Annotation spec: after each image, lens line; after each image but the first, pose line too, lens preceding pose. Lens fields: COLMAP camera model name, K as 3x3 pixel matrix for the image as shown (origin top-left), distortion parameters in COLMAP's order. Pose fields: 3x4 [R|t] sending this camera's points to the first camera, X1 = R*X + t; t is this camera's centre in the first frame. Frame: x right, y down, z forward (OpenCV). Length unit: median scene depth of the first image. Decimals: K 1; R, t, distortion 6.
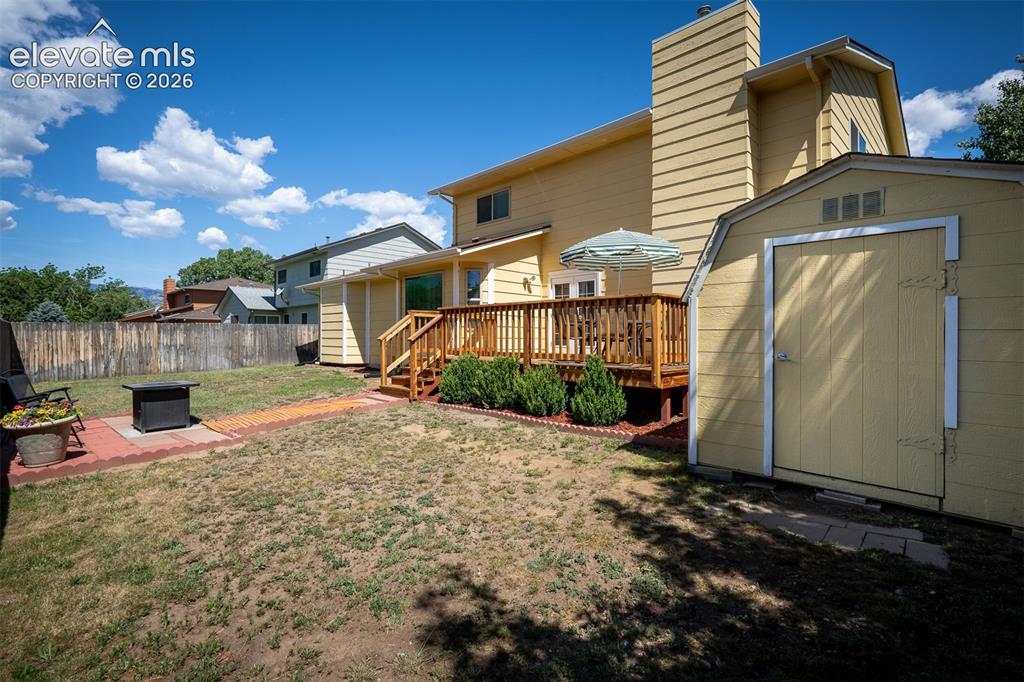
lens RADIAL K [[476.4, 0, 512.3], [0, 476.4, 325.9], [0, 0, 1]] dist [-0.003131, -0.000229]
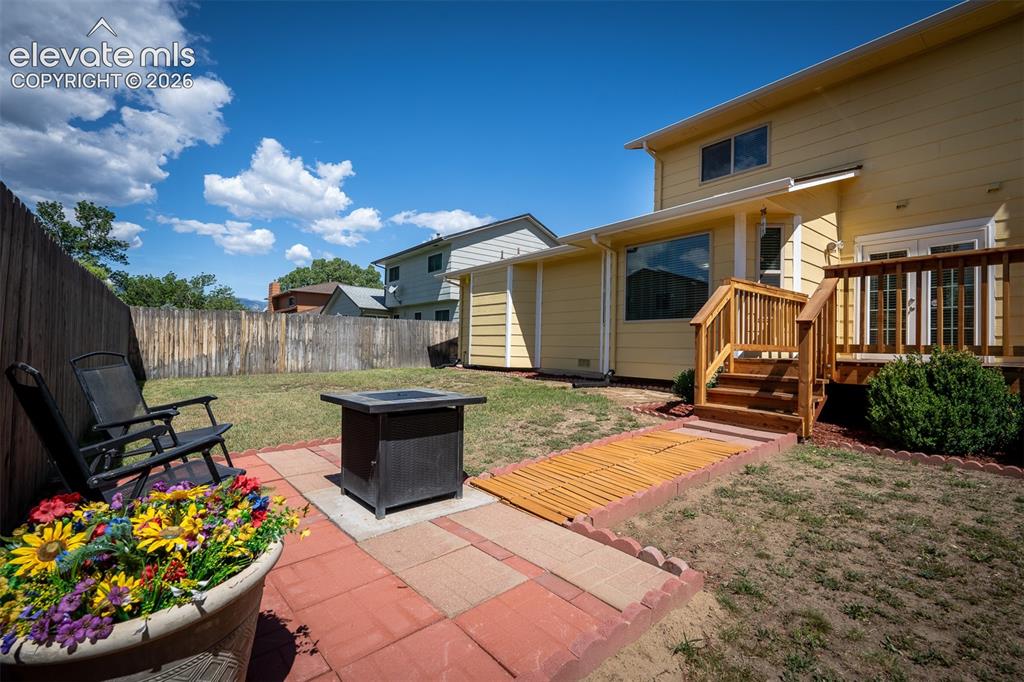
lens RADIAL K [[450.3, 0, 512.0], [0, 450.3, 341.0], [0, 0, 1]] dist [0.000084, 0.000008]
pose [[0.992930, 0.021271, -0.116780, -0.241631], [-0.020378, 0.999753, 0.008837, 0.026870], [0.116939, -0.006395, 0.993118, 0.239778]]
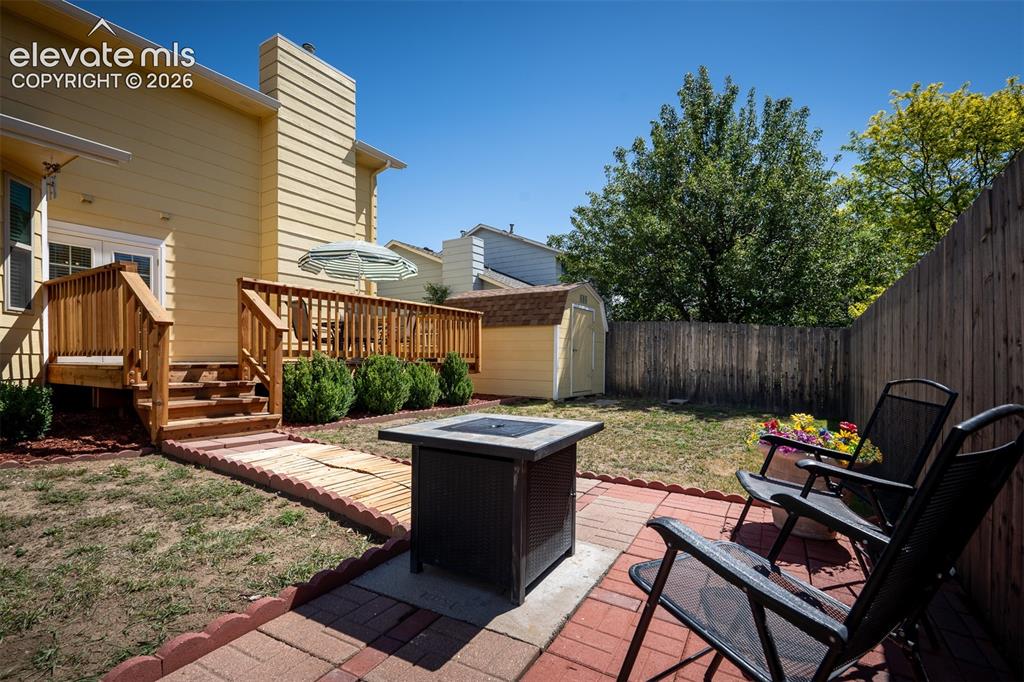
lens RADIAL K [[463.3, 0, 509.9], [0, 463.3, 357.9], [0, 0, 1]] dist [-0.000261, -0.000023]
pose [[-0.204933, -0.000930, 0.978776, -0.424084], [-0.021587, 0.999761, -0.003570, 0.030728], [-0.978538, -0.021861, -0.204904, 0.422469]]
